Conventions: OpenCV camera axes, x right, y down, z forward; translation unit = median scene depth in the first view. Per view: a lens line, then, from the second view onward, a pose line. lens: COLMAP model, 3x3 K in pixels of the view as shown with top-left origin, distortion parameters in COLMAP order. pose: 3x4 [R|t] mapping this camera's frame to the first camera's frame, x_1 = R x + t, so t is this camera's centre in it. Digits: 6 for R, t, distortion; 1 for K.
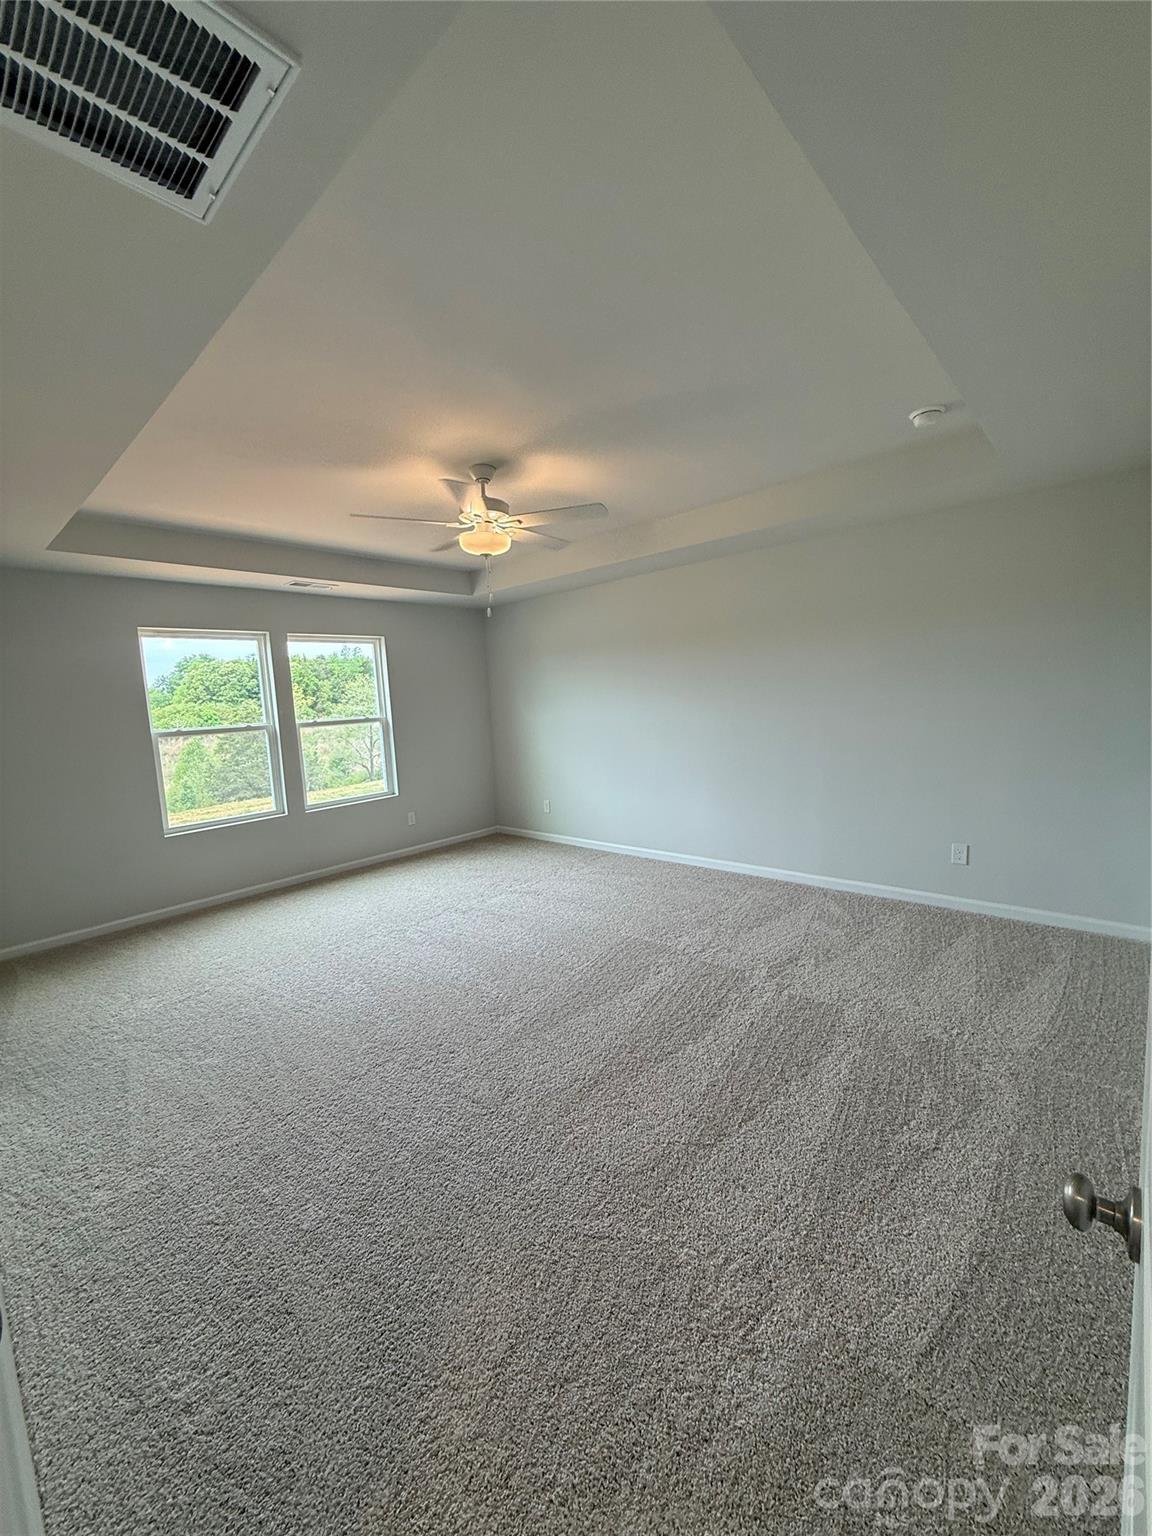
lens RADIAL K [[610.9, 0, 579.0], [0, 610.9, 762.2], [0, 0, 1]] dist [-0.002388, 0.000657]
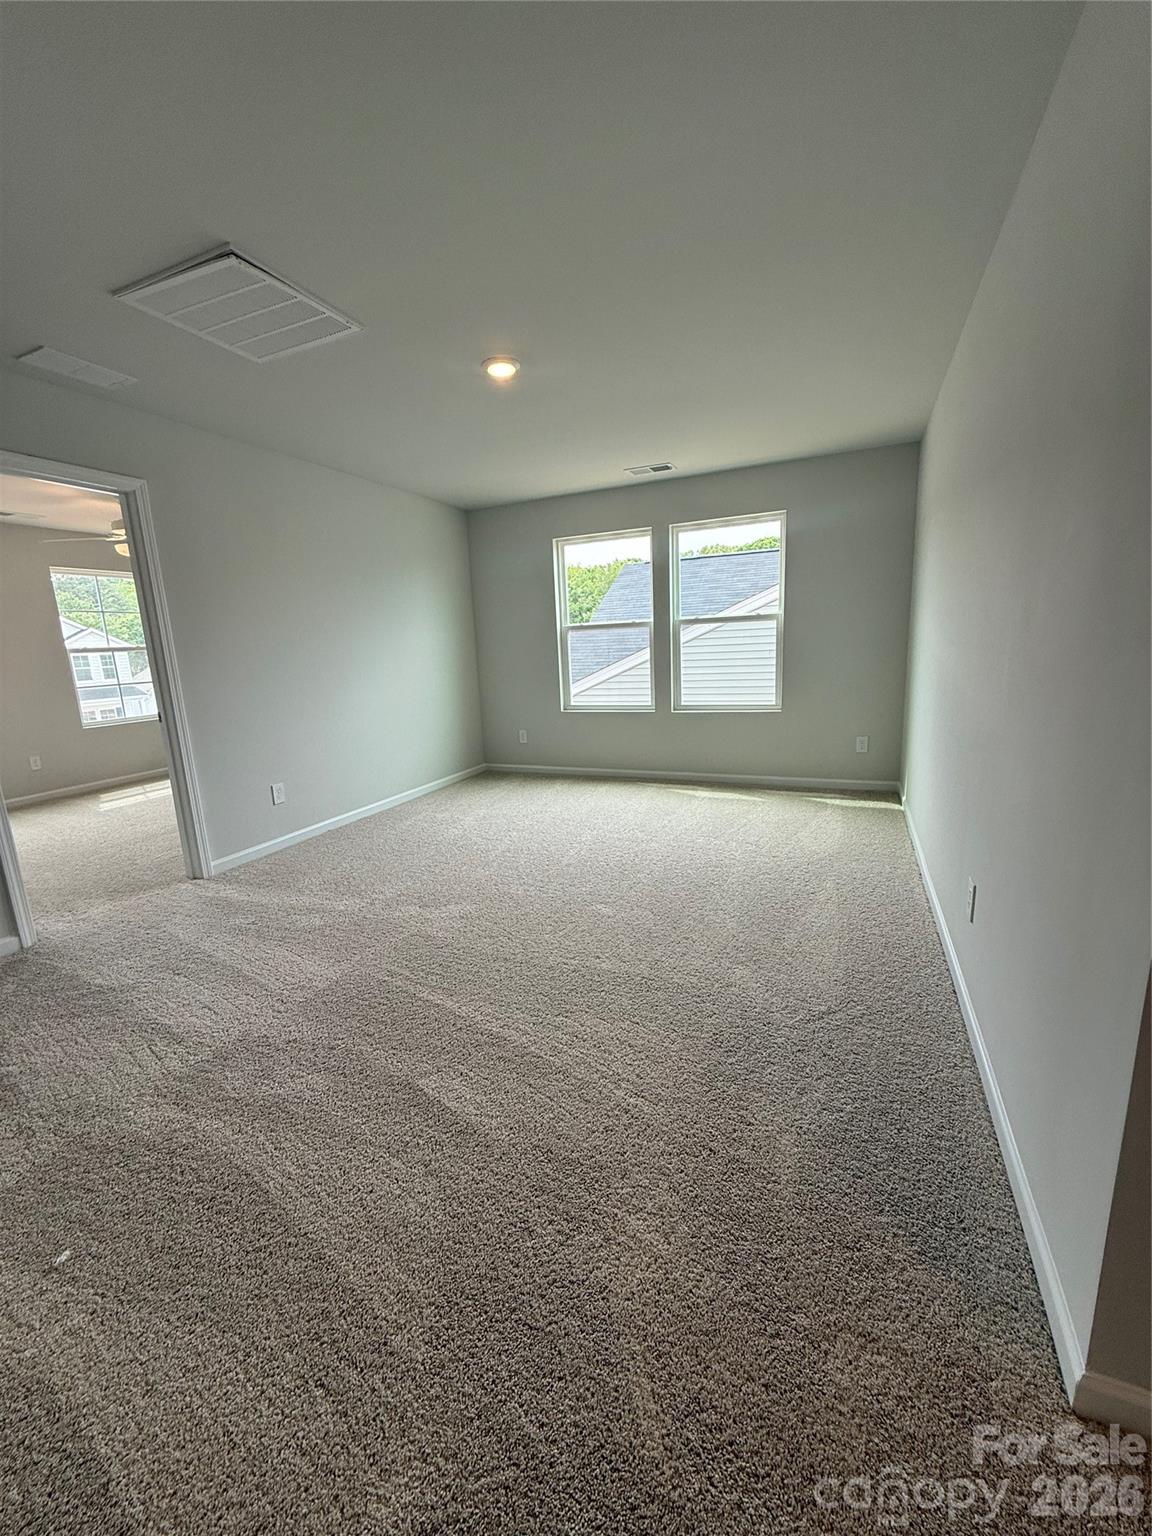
lens RADIAL K [[610.9, 0, 579.0], [0, 610.9, 762.2], [0, 0, 1]] dist [-0.002388, 0.000657]
pose [[0.316173, 0.252436, -0.914500, 0.458958], [-0.061899, 0.967385, 0.245633, -0.078336], [0.946680, -0.021055, 0.321487, 0.549380]]
